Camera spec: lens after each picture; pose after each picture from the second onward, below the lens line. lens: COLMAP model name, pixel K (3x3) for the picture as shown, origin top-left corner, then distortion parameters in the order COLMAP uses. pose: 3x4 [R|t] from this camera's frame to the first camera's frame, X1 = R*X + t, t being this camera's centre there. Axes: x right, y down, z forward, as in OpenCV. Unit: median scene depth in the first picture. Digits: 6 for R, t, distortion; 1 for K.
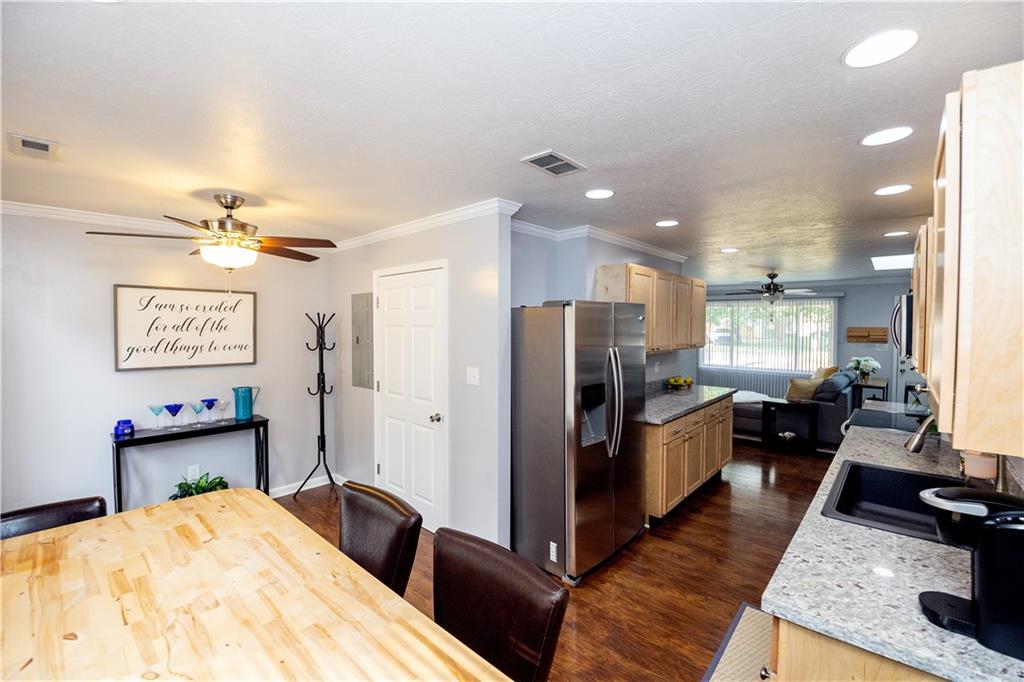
lens RADIAL K [[420.5, 0, 519.7], [0, 420.5, 335.5], [0, 0, 1]] dist [-0.006865, -0.008764]
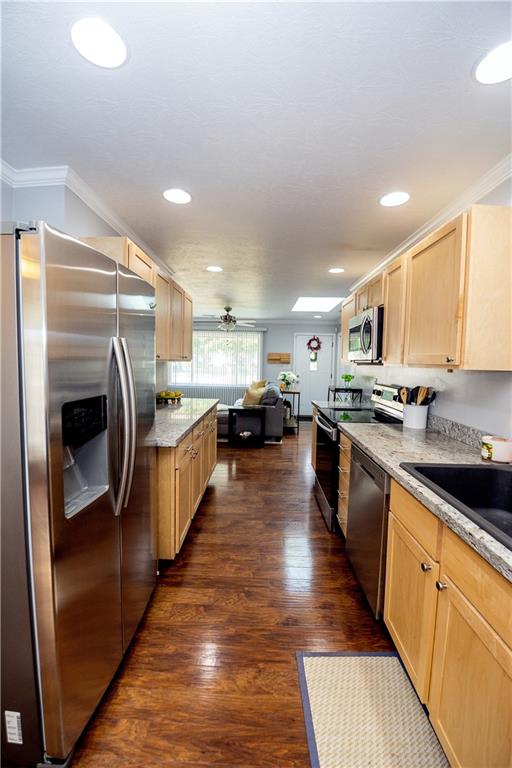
lens RADIAL K [[315.4, 0, 243.6], [0, 315.4, 381.5], [0, 0, 1]] dist [-0.006865, -0.008764]
pose [[0.770167, -0.025205, 0.637345, 0.051302], [-0.004398, 0.998985, 0.044822, 0.053091], [-0.637828, -0.037324, 0.769274, 0.392932]]
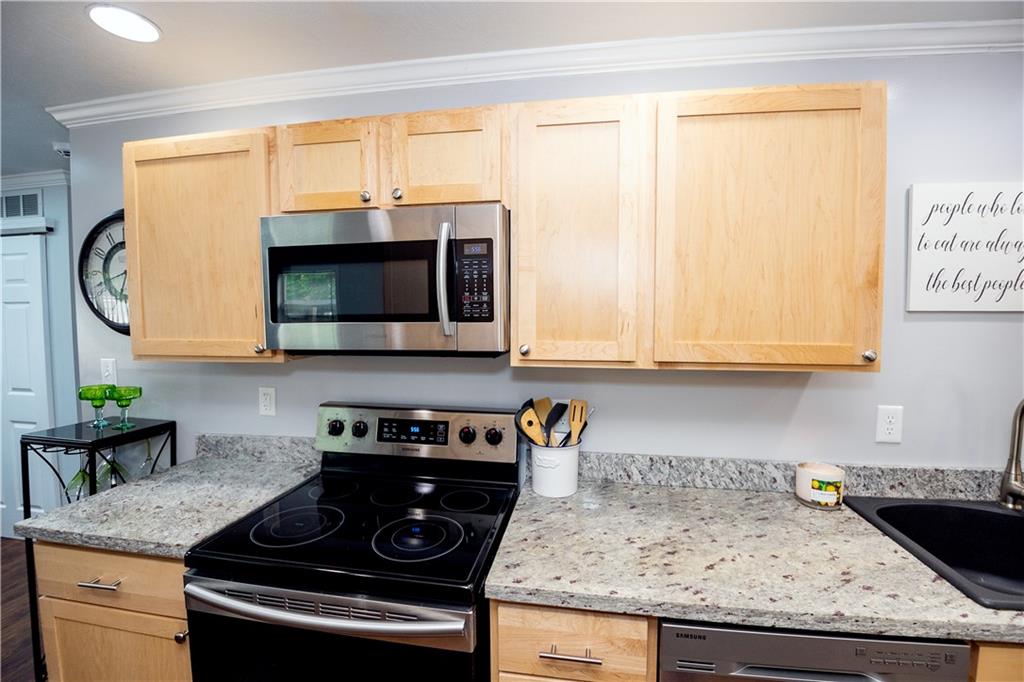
lens RADIAL K [[420.5, 0, 519.7], [0, 420.5, 335.5], [0, 0, 1]] dist [-0.006865, -0.008764]
pose [[-0.557734, -0.034186, 0.829315, 0.423079], [0.029606, 0.997696, 0.061038, 0.002705], [-0.829492, 0.058595, -0.555437, 0.907310]]
